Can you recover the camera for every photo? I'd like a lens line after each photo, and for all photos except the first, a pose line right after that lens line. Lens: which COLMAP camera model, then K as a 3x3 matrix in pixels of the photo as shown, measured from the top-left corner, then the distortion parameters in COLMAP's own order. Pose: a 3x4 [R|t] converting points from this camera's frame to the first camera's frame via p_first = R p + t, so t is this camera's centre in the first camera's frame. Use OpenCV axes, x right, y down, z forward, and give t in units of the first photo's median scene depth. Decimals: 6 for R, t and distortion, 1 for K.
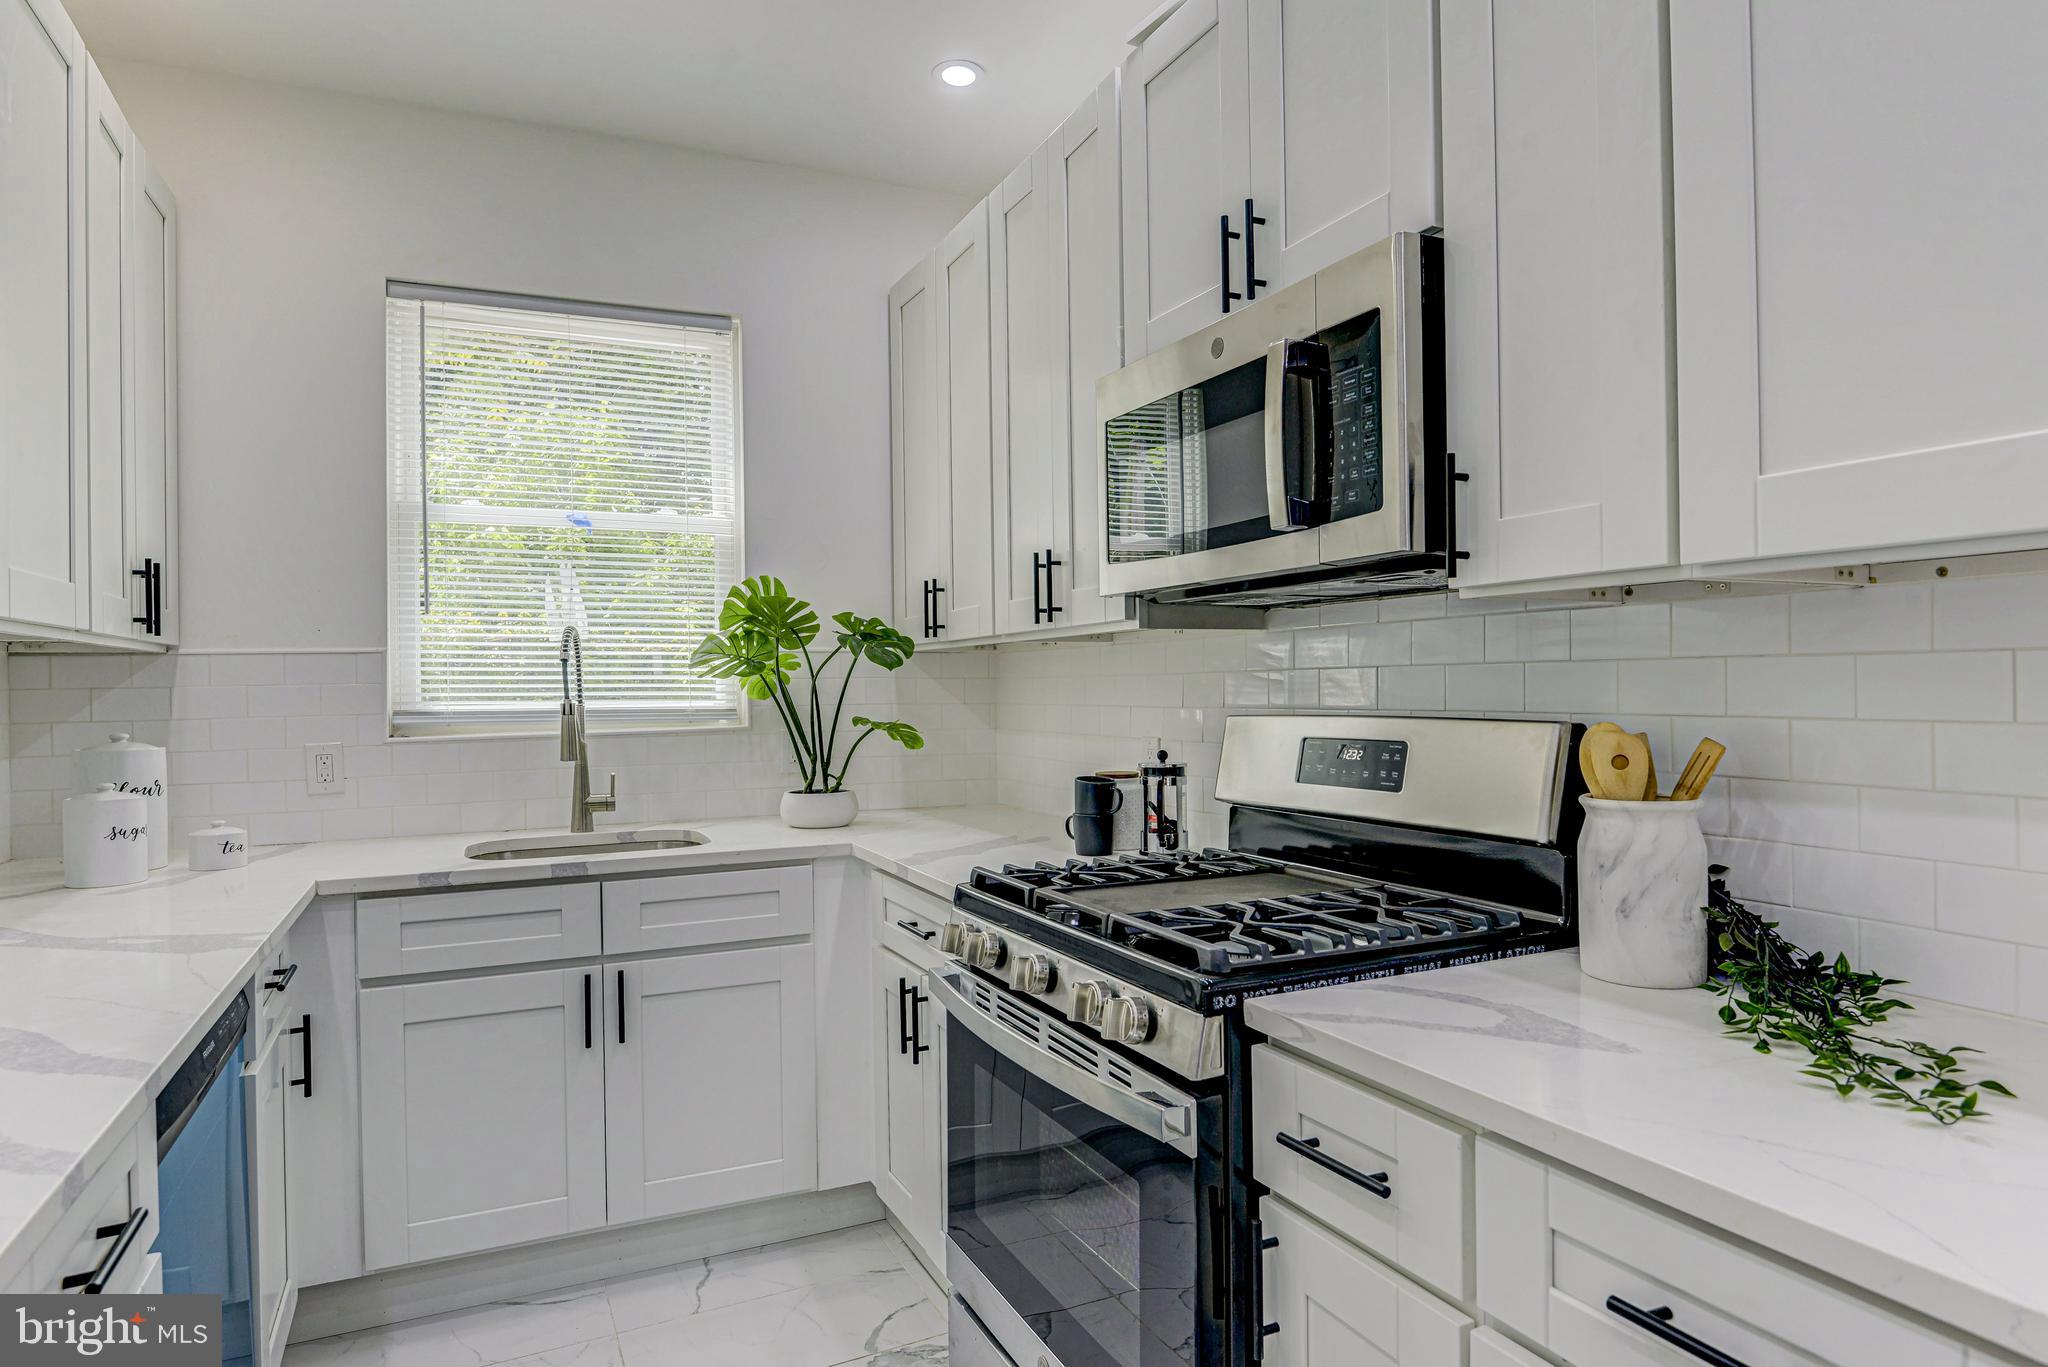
lens RADIAL K [[1149.5, 0, 1017.3], [0, 1149.5, 686.7], [0, 0, 1]] dist [-0.001412, -0.011476]
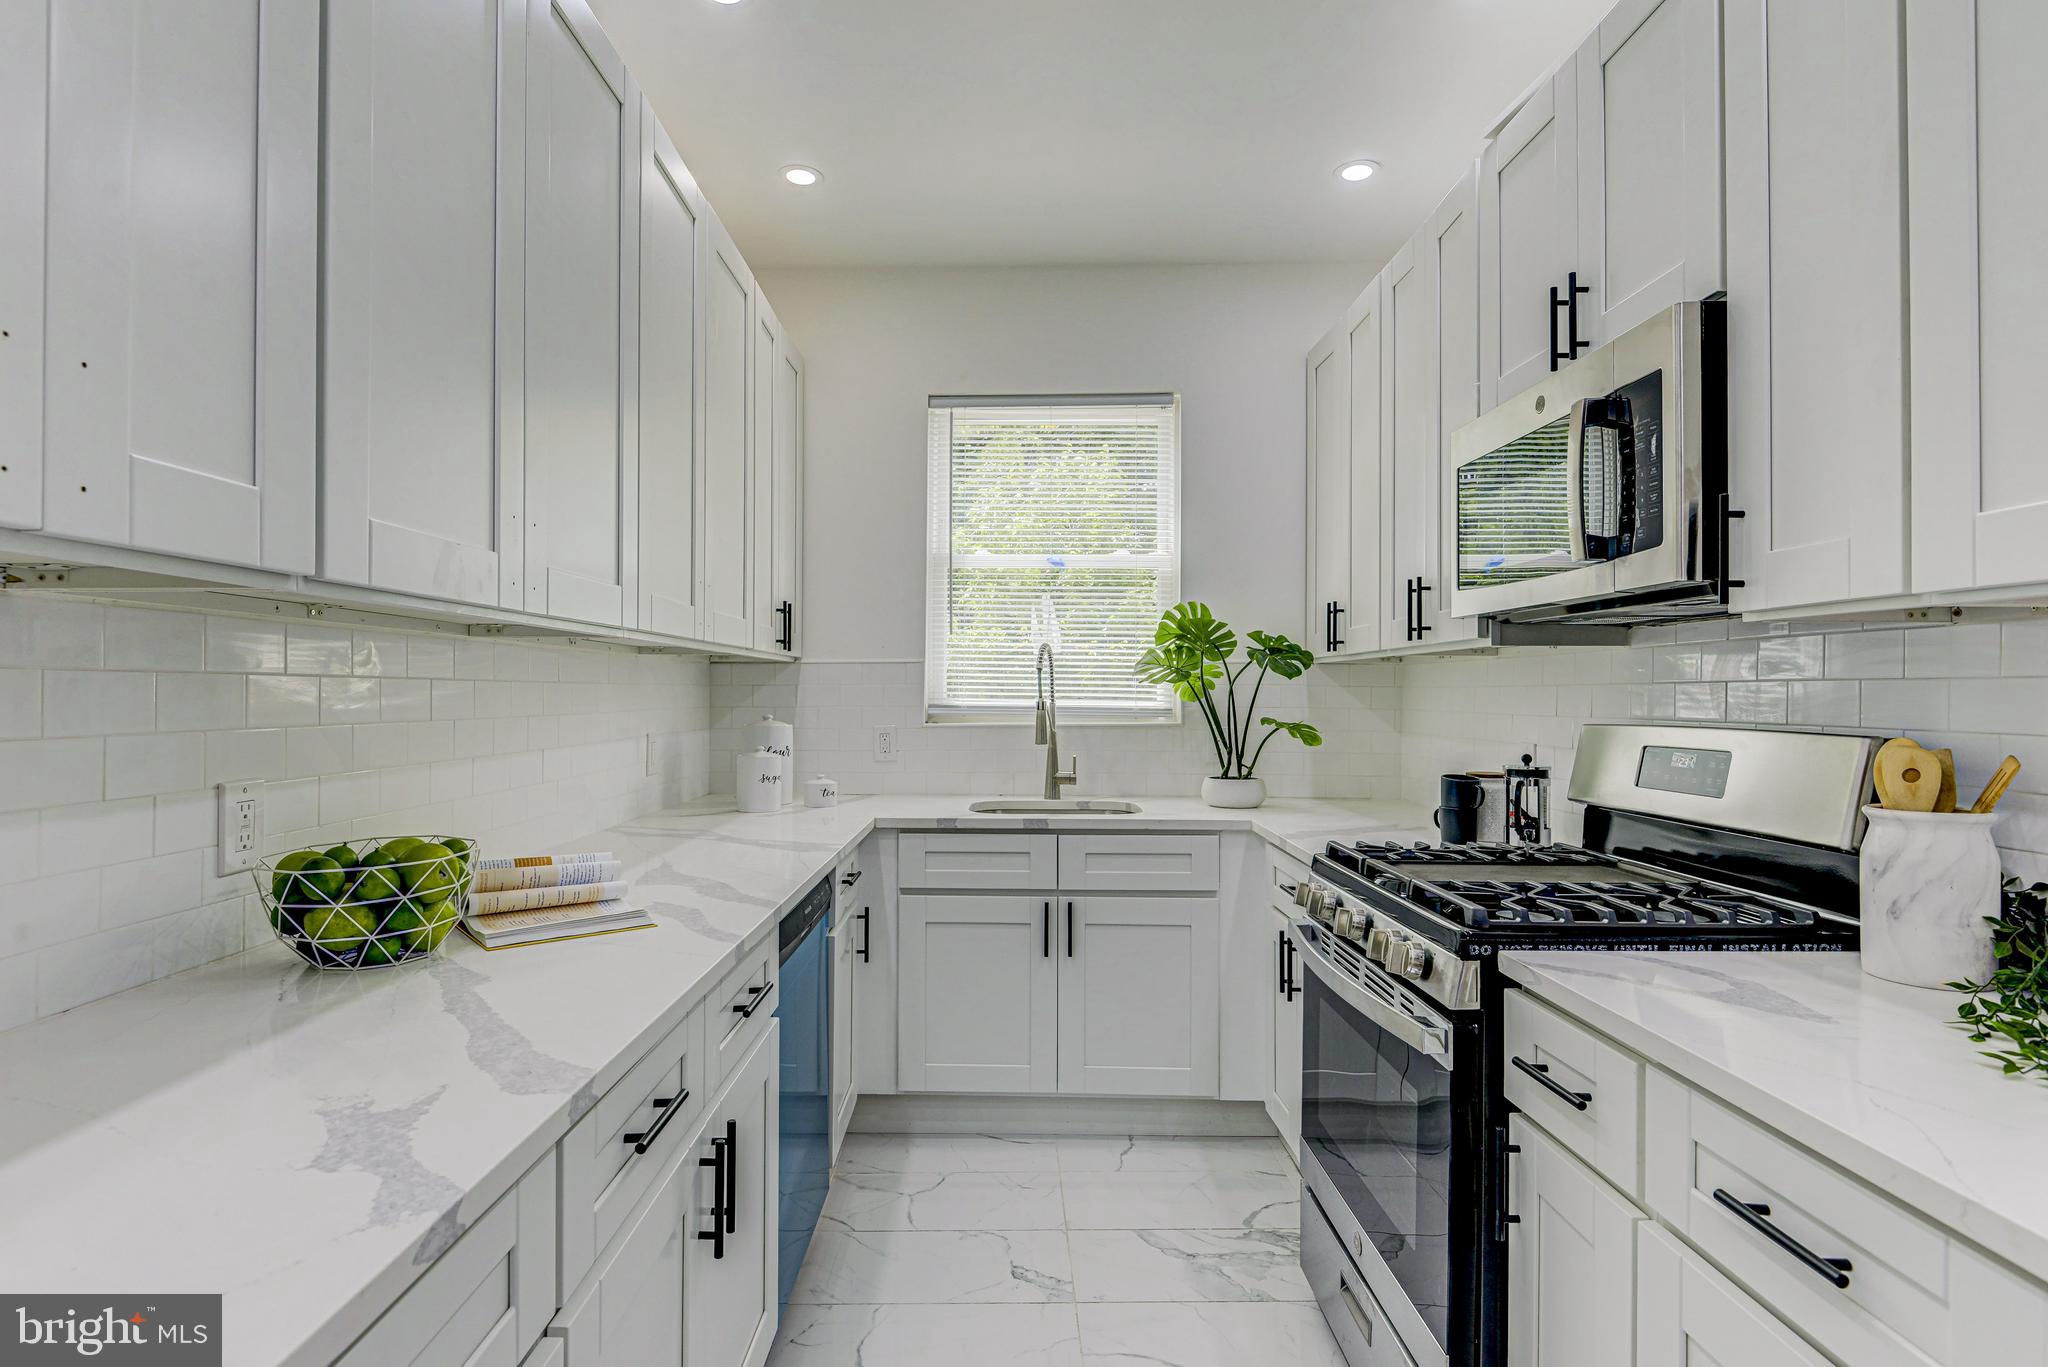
lens RADIAL K [[1045.0, 0, 1005.7], [0, 1045.0, 685.8], [0, 0, 1]] dist [0.000631, -0.004727]
pose [[0.902978, 0.014374, -0.429446, 0.105433], [-0.016772, 0.999858, -0.001799, -0.000650], [0.429359, 0.008827, 0.903091, -0.130539]]
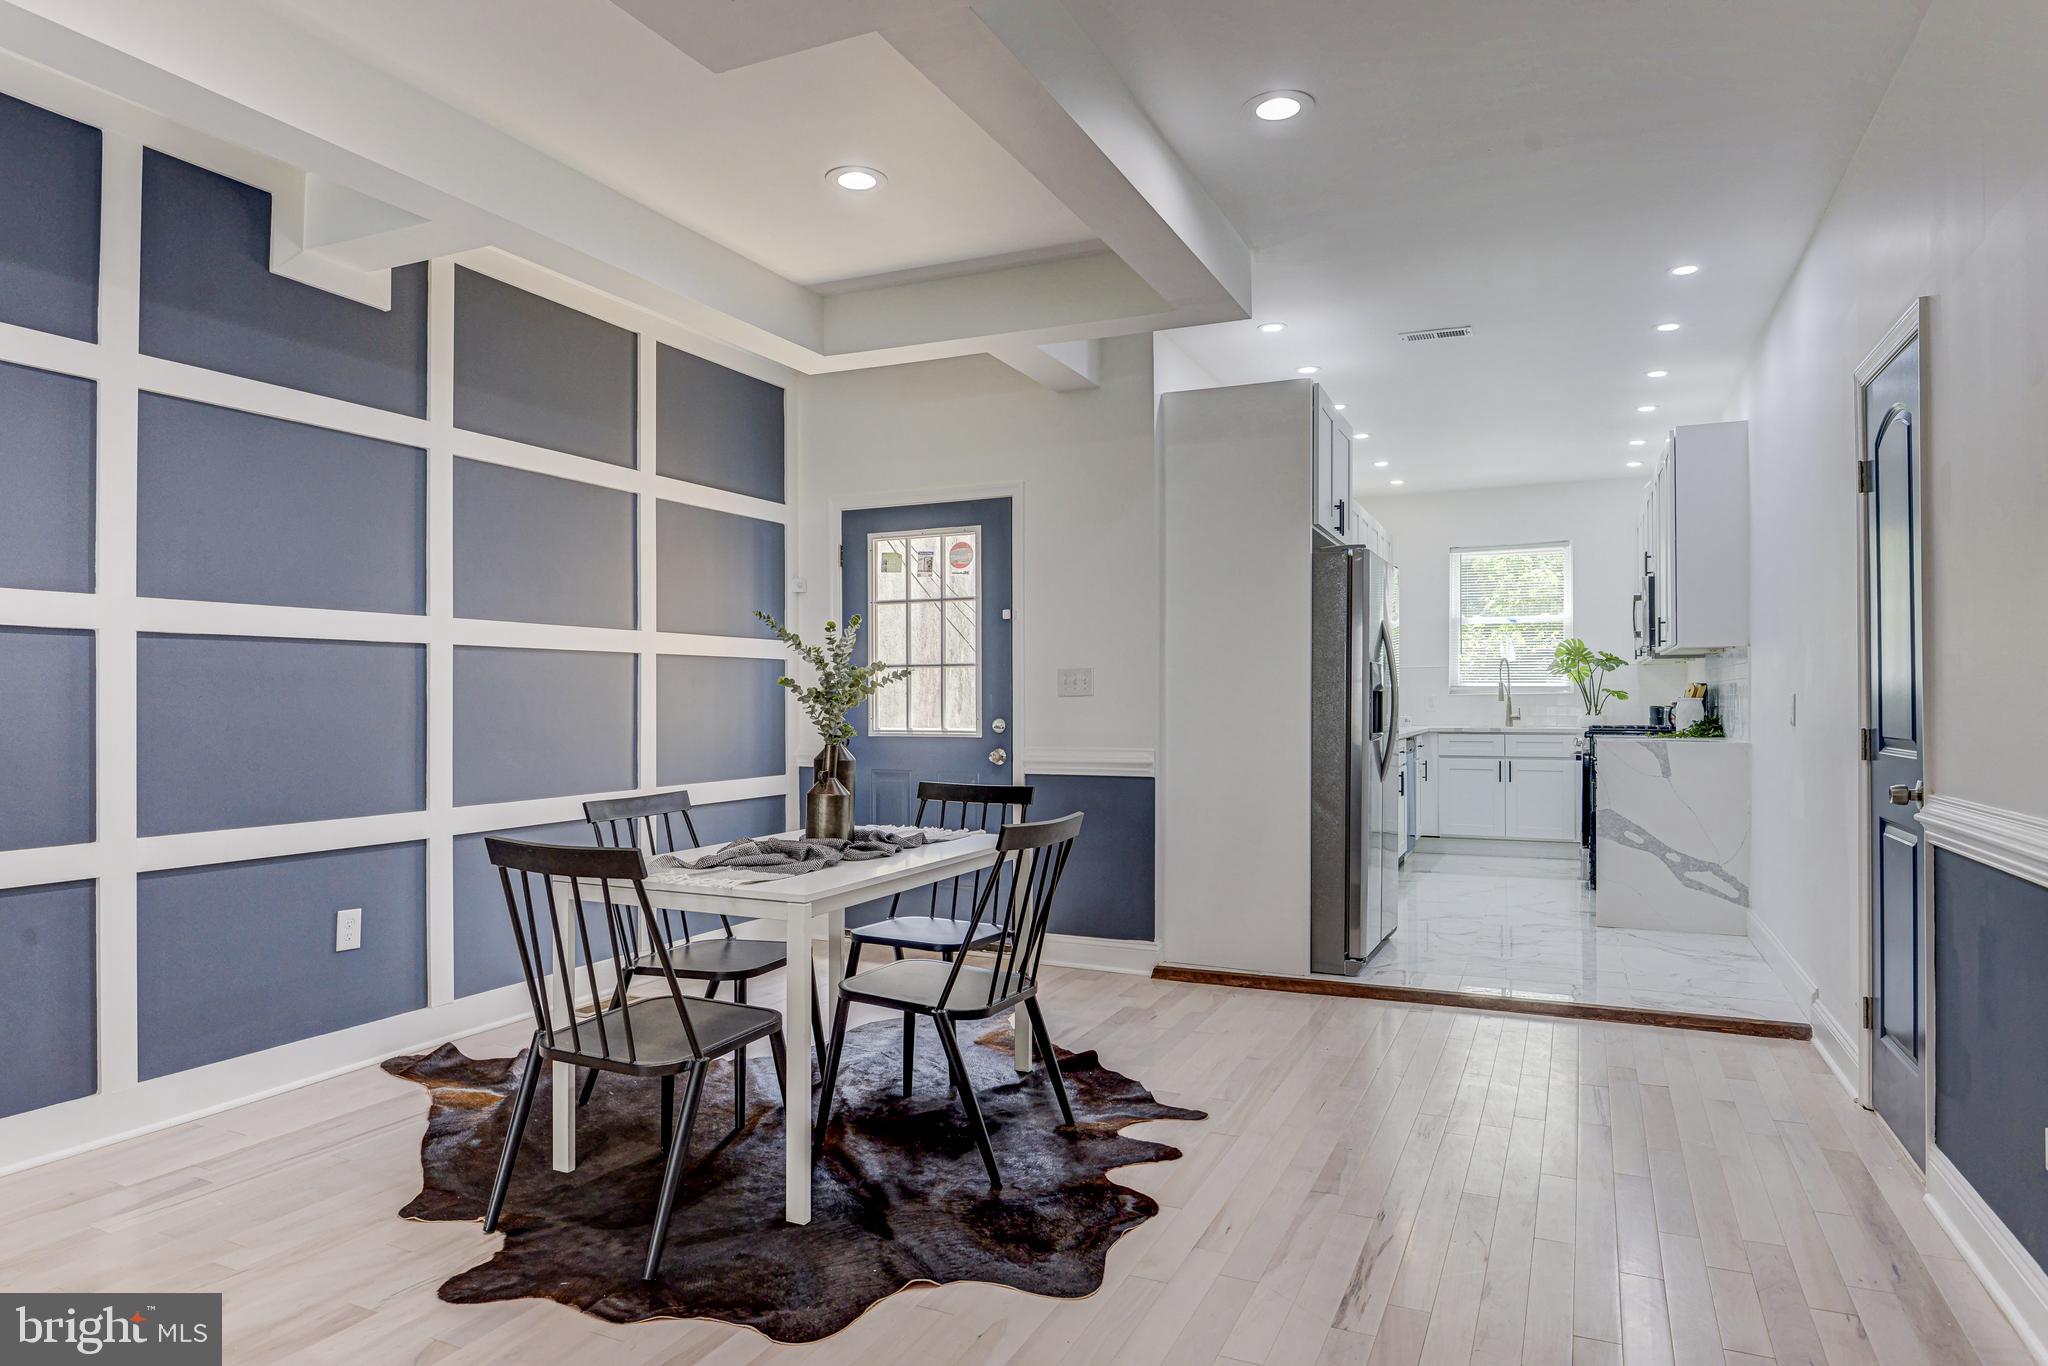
lens RADIAL K [[1225.7, 0, 1006.7], [0, 1225.7, 688.9], [0, 0, 1]] dist [0.014817, -0.003888]
pose [[0.643775, 0.008173, -0.765171, 1.501771], [-0.010535, 0.999943, 0.001817, 0.045849], [0.765142, 0.006892, 0.643825, -2.522704]]
